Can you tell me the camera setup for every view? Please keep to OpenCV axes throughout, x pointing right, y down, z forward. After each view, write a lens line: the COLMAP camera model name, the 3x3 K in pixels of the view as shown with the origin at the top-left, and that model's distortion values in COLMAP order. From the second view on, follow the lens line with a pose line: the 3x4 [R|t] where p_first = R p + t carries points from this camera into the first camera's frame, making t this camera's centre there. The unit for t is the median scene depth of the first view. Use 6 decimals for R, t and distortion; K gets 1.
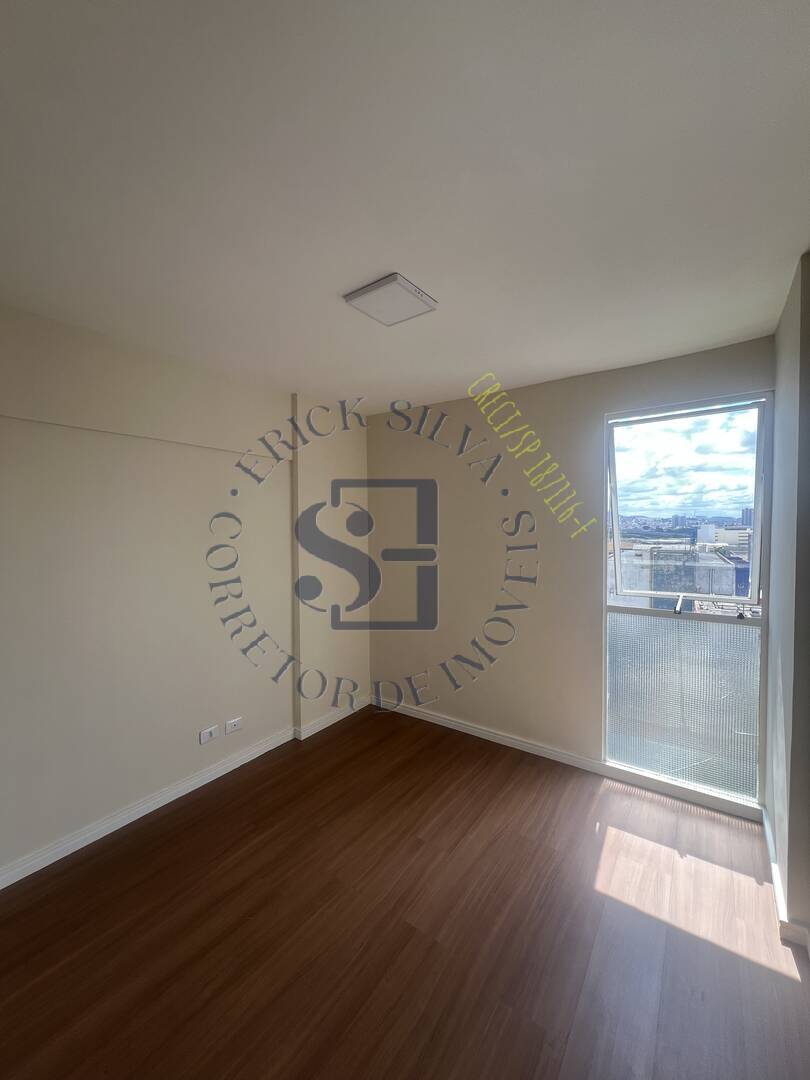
lens RADIAL K [[432.0, 0, 404.3], [0, 432.0, 540.5], [0, 0, 1]] dist [0.001100, -0.000377]
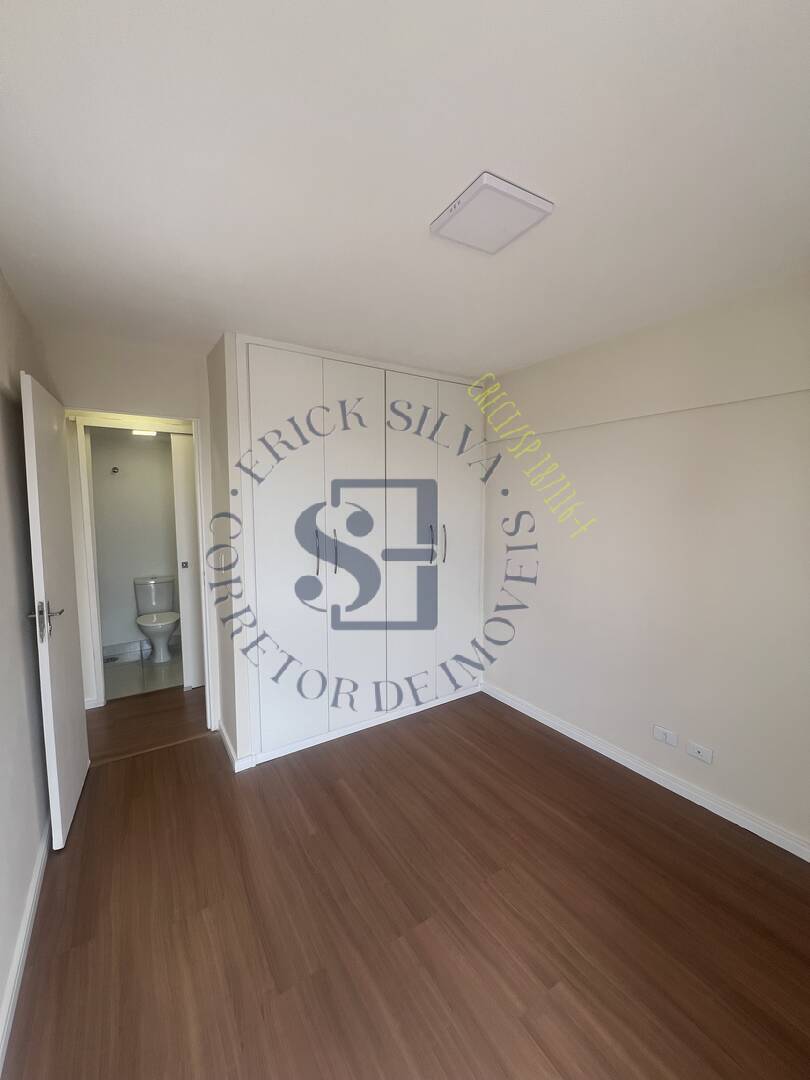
lens RADIAL K [[432.0, 0, 404.3], [0, 432.0, 540.5], [0, 0, 1]] dist [0.001100, -0.000377]
pose [[-0.373159, 0.086249, -0.923750, 0.723888], [-0.026356, 0.994282, 0.103481, -0.043926], [0.927393, 0.062961, -0.368752, 1.067843]]
